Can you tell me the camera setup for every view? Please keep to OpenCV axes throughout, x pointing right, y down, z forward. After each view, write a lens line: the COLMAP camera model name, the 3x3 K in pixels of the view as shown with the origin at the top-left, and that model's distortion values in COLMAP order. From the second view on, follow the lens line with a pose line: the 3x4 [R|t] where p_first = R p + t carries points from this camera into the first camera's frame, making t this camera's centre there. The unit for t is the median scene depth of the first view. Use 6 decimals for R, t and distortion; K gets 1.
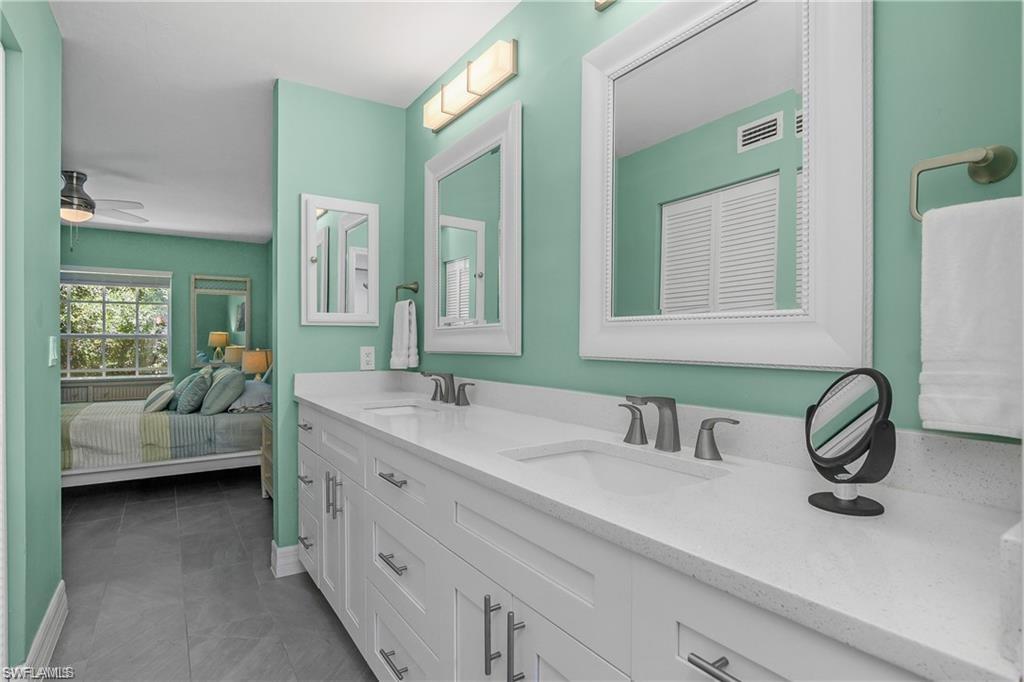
lens RADIAL K [[511.9, 0, 507.4], [0, 511.9, 340.9], [0, 0, 1]] dist [-0.018810, 0.000655]
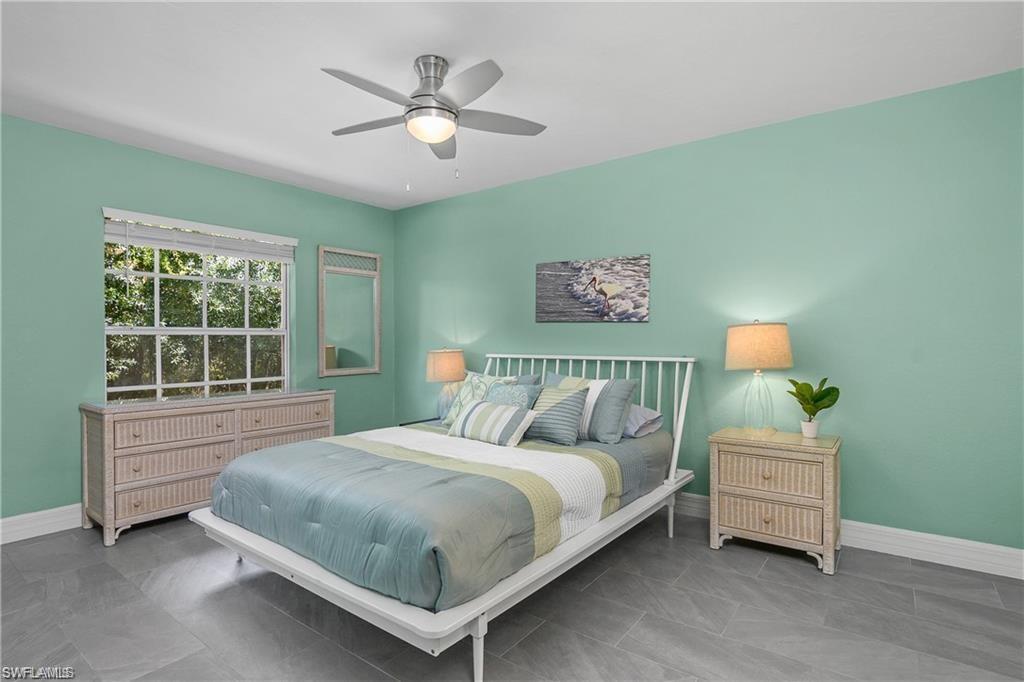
lens RADIAL K [[500.6, 0, 532.7], [0, 500.6, 338.5], [0, 0, 1]] dist [-0.018698, -0.000022]
pose [[0.937692, -0.001535, 0.347463, -0.909539], [0.002456, 0.999995, -0.002210, 0.004443], [-0.347458, 0.002925, 0.937691, 0.382061]]
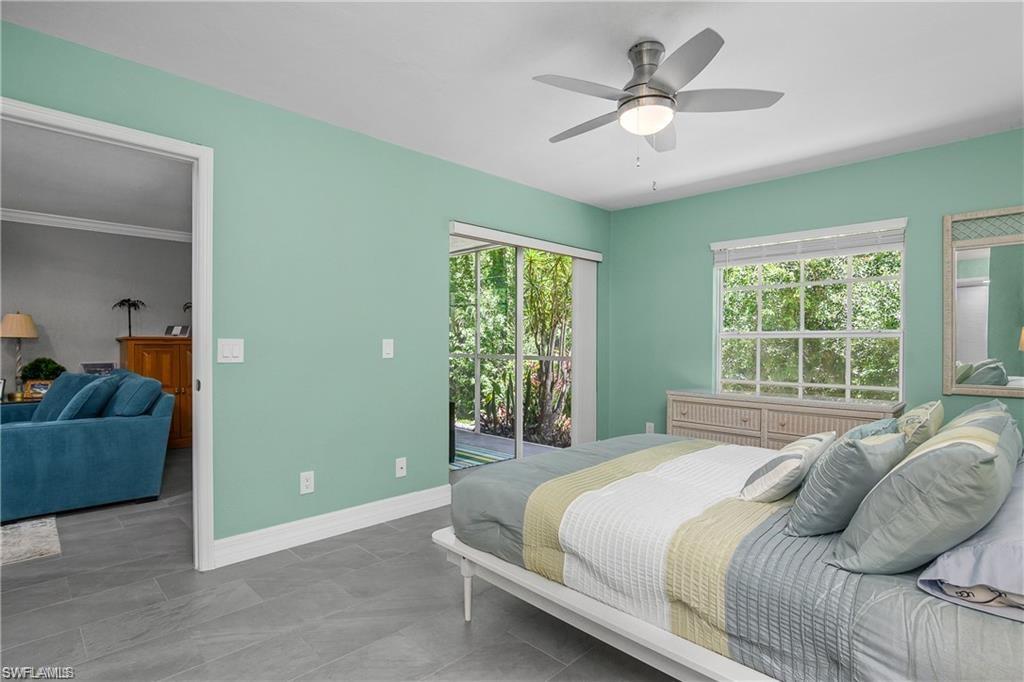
lens RADIAL K [[511.9, 0, 507.4], [0, 511.9, 340.9], [0, 0, 1]] dist [-0.018810, 0.000655]
pose [[0.197794, 0.001778, -0.980242, -0.310367], [-0.004866, 0.999988, 0.000832, 0.002555], [0.980232, 0.004605, 0.197800, 0.700667]]
